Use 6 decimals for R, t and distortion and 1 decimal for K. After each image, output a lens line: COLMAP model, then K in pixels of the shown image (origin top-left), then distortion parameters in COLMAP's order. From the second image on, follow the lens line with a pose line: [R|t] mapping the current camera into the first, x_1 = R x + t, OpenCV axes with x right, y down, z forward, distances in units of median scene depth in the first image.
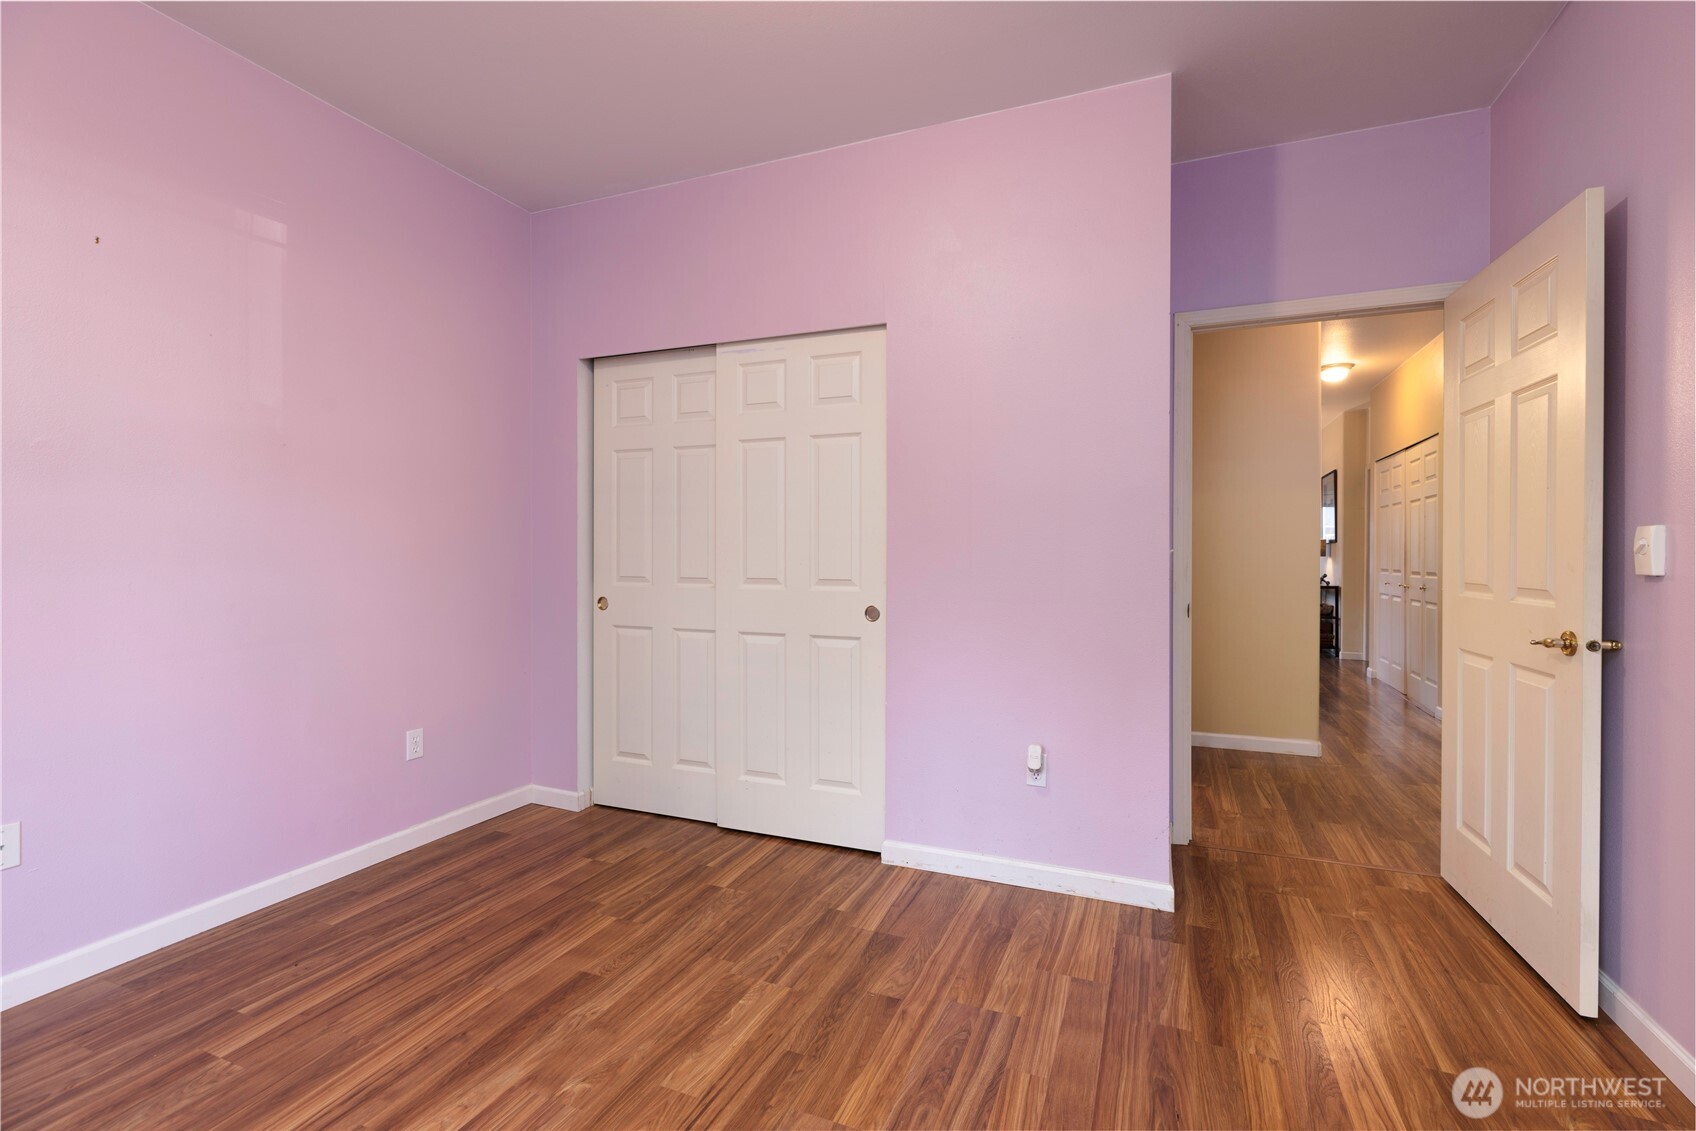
lens RADIAL K [[775.7, 0, 851.5], [0, 775.7, 559.9], [0, 0, 1]] dist [0.001697, 0.000135]
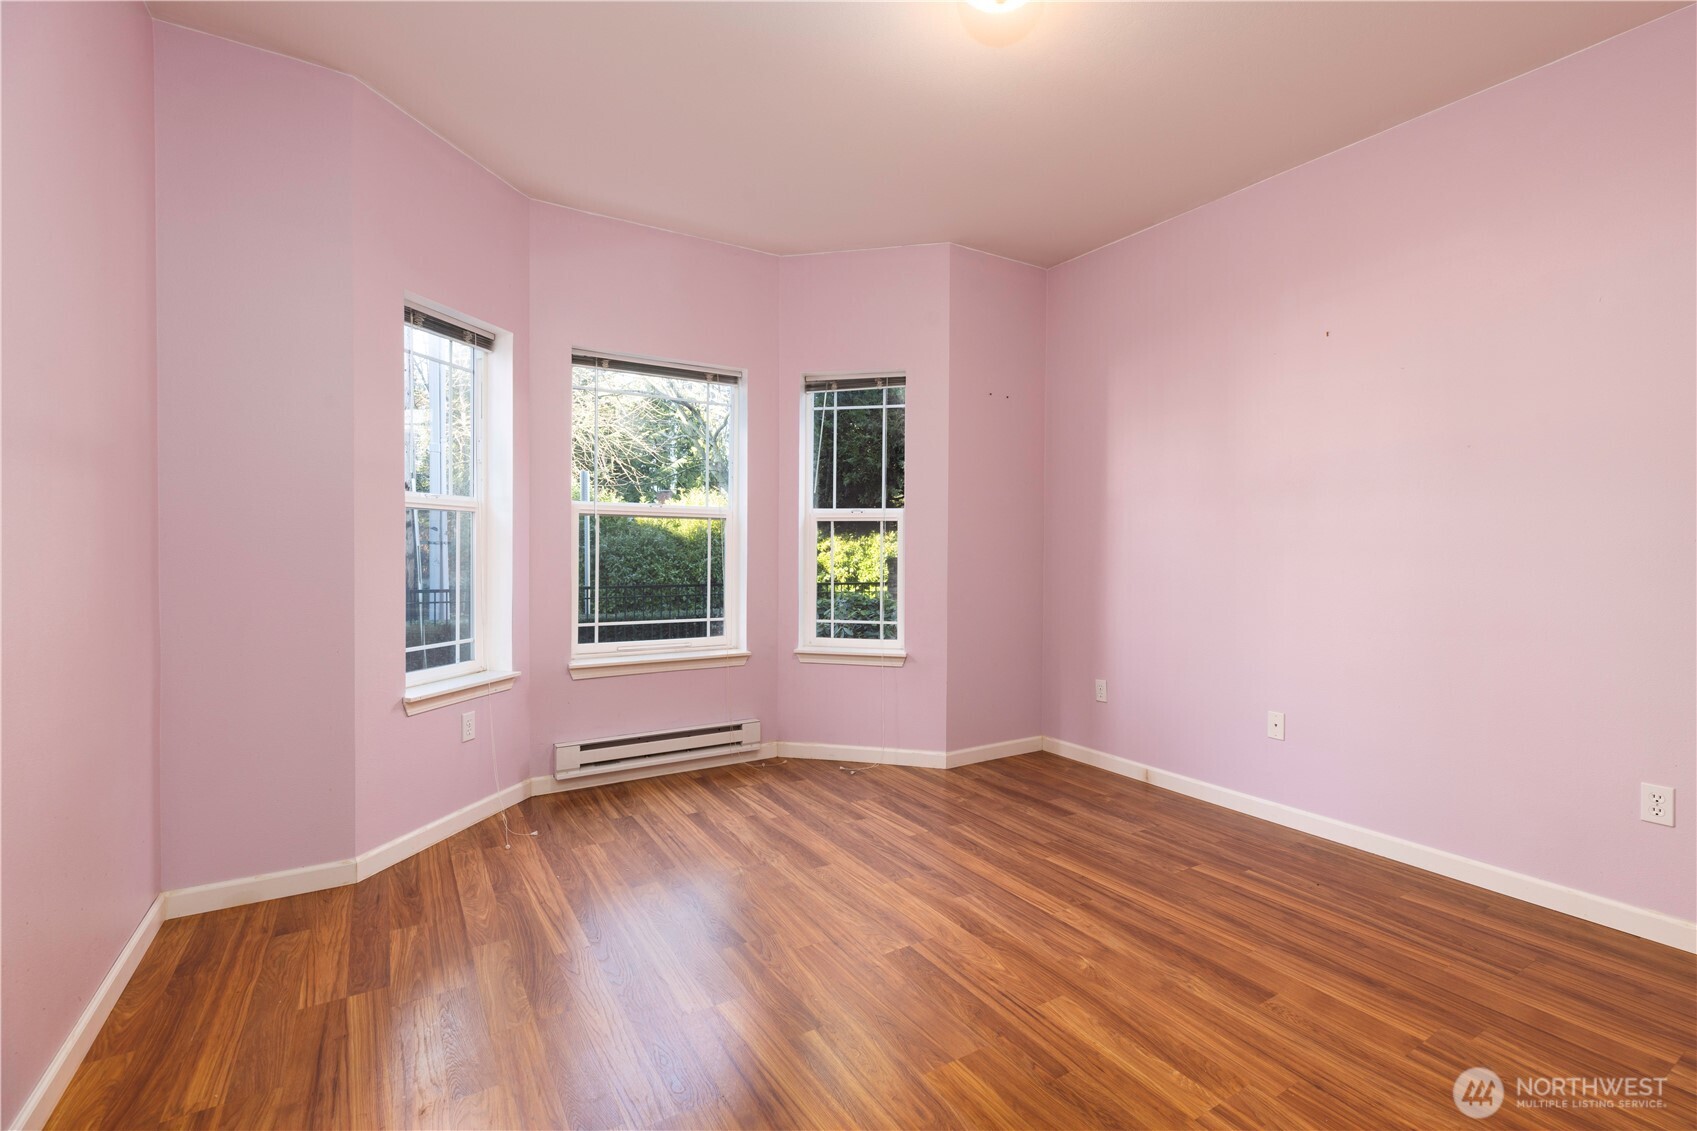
lens RADIAL K [[776.1, 0, 849.7], [0, 776.1, 555.4], [0, 0, 1]] dist [0.001697, 0.000135]
pose [[-0.602959, 0.005191, -0.797755, 0.740805], [-0.012843, 0.999786, 0.016213, -0.008054], [0.797669, 0.020021, -0.602764, 1.197143]]
